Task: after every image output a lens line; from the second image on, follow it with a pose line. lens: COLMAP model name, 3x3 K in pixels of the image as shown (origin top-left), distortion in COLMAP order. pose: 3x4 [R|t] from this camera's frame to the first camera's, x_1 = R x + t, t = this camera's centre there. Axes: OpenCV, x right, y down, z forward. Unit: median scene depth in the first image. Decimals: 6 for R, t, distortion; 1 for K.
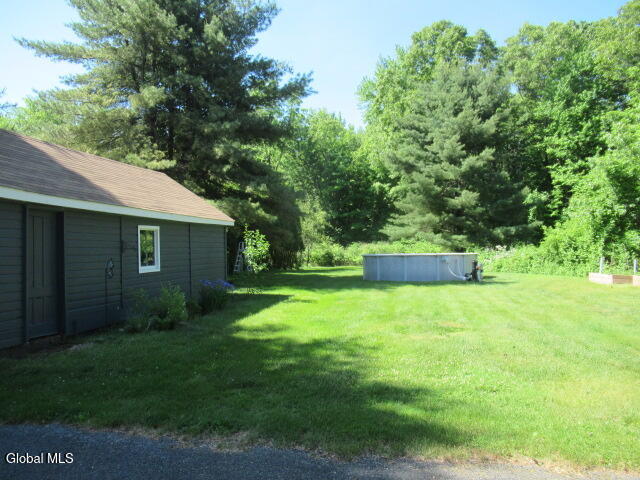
lens RADIAL K [[477.1, 0, 320.0], [0, 477.1, 240.0], [0, 0, 1]] dist [-0.008853, 0.004349]
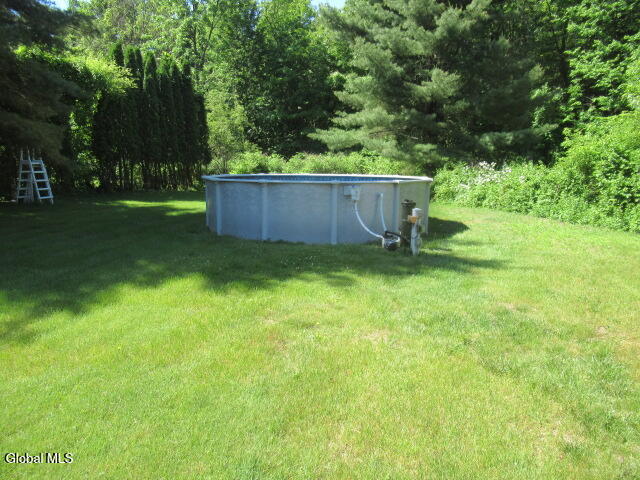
lens RADIAL K [[477.1, 0, 320.0], [0, 477.1, 240.0], [0, 0, 1]] dist [-0.008853, 0.004349]
pose [[0.999688, 0.019928, 0.015034, 0.126640], [-0.022363, 0.982547, 0.184664, 0.001392], [-0.011092, -0.184943, 0.982687, 0.306794]]
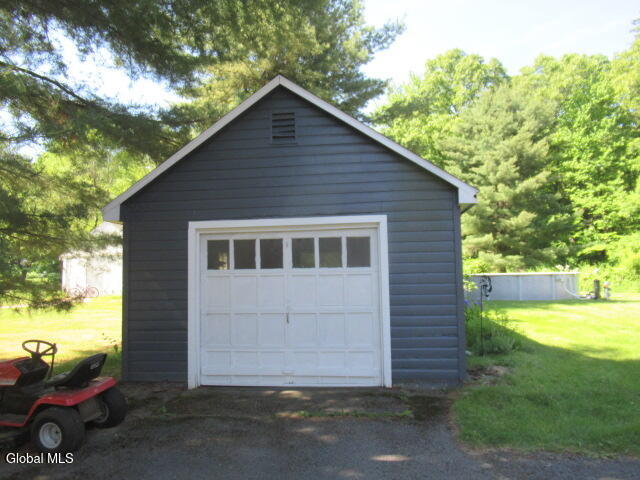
lens RADIAL K [[477.1, 0, 320.0], [0, 477.1, 240.0], [0, 0, 1]] dist [-0.008853, 0.004349]
pose [[0.996326, -0.001381, 0.085628, -0.183335], [0.005588, 0.998787, -0.048912, 0.003323], [-0.085456, 0.049210, 0.995126, 0.022825]]
